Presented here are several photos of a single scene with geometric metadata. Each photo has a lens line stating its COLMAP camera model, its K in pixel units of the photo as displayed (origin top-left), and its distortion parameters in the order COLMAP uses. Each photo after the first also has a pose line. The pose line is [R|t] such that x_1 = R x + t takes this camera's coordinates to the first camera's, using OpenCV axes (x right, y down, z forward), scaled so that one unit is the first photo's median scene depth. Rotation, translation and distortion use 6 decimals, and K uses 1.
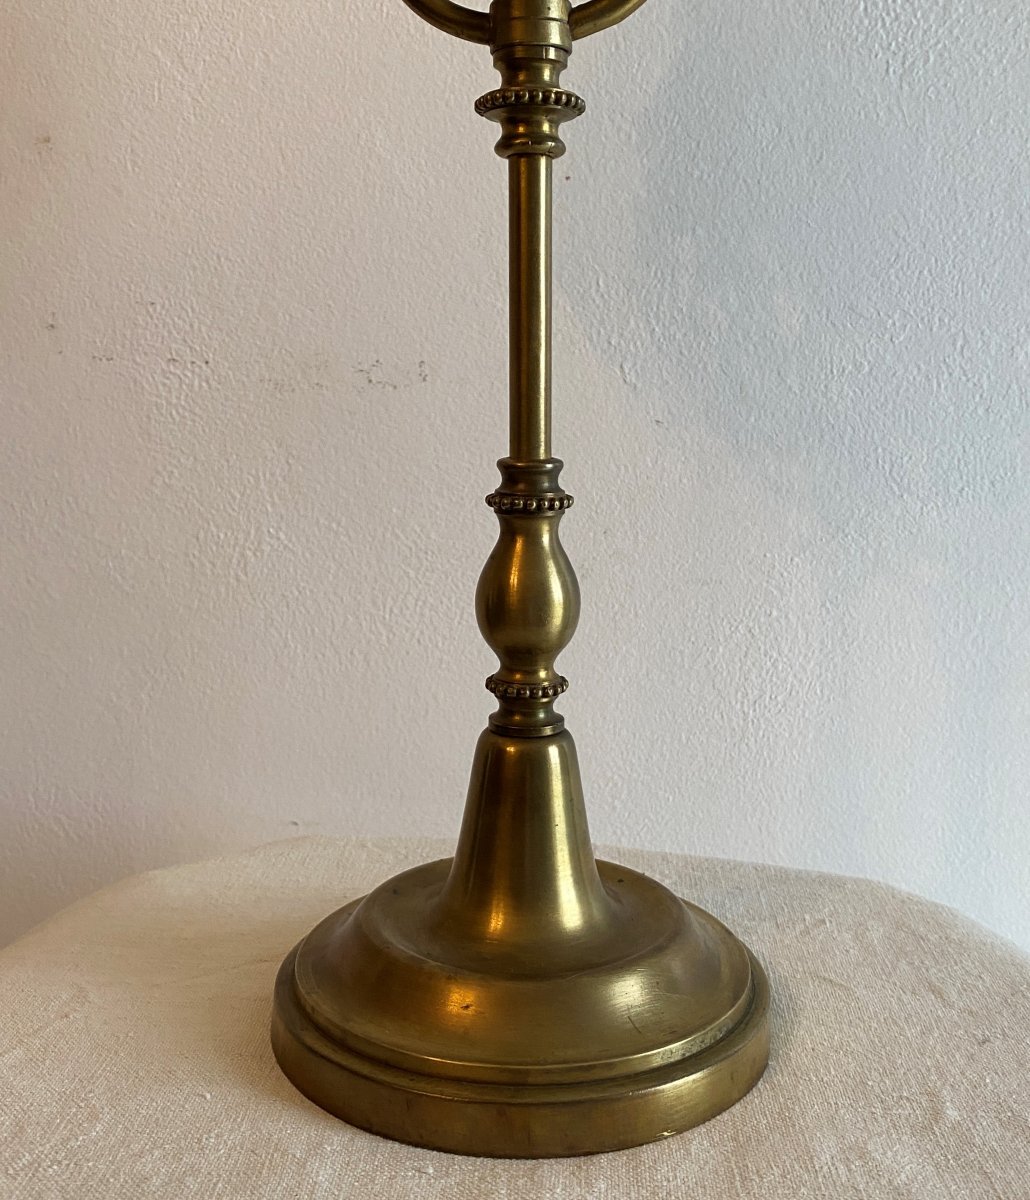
lens RADIAL K [[1352.7, 0, 527.1], [0, 1352.7, 553.6], [0, 0, 1]] dist [0.200872, -0.539154]
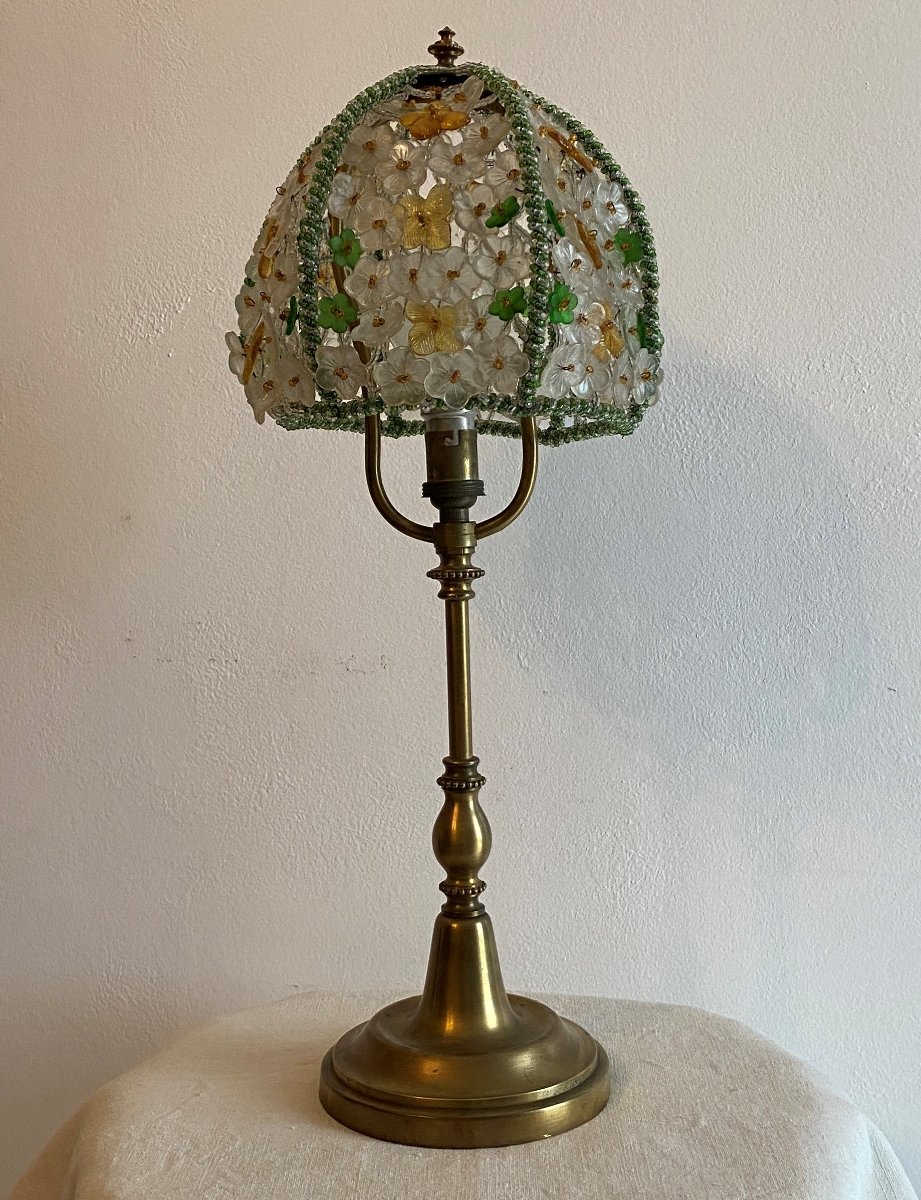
lens RADIAL K [[1404.4, 0, 470.0], [0, 1404.4, 565.4], [0, 0, 1]] dist [0.244201, -0.741706]
pose [[0.999449, -0.028501, 0.016991, -0.007426], [0.030138, 0.993964, -0.105483, -0.088939], [-0.013883, 0.105937, 0.994276, -0.629768]]
